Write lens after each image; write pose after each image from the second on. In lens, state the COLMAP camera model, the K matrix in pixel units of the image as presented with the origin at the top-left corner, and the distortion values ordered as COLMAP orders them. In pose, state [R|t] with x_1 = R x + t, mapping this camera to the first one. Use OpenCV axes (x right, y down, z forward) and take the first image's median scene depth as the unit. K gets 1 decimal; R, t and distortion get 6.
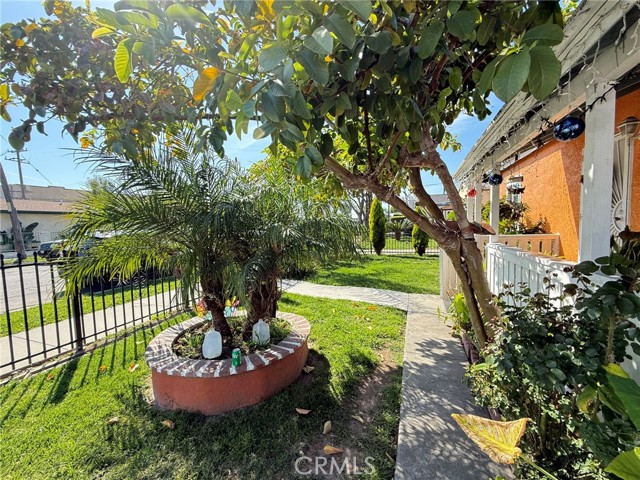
lens RADIAL K [[255.1, 0, 317.7], [0, 255.1, 239.6], [0, 0, 1]] dist [0.000252, 0.000076]
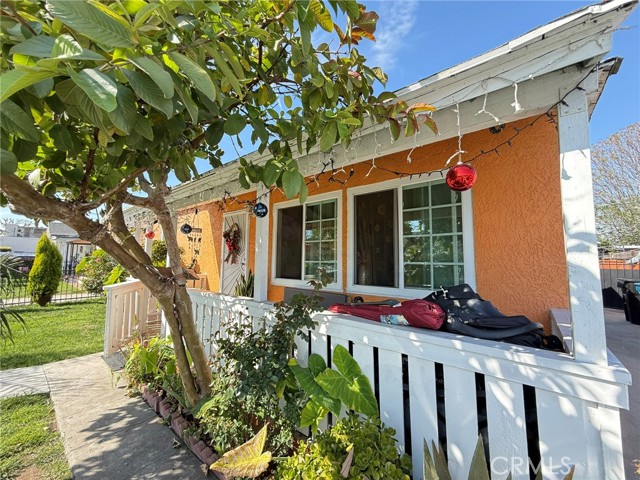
lens RADIAL K [[255.1, 0, 317.7], [0, 255.1, 239.6], [0, 0, 1]] dist [0.000252, 0.000076]
pose [[0.312390, 0.102743, 0.944381, -0.158098], [0.034558, 0.992247, -0.119381, -0.029512], [-0.949325, 0.069929, 0.306418, 0.098444]]
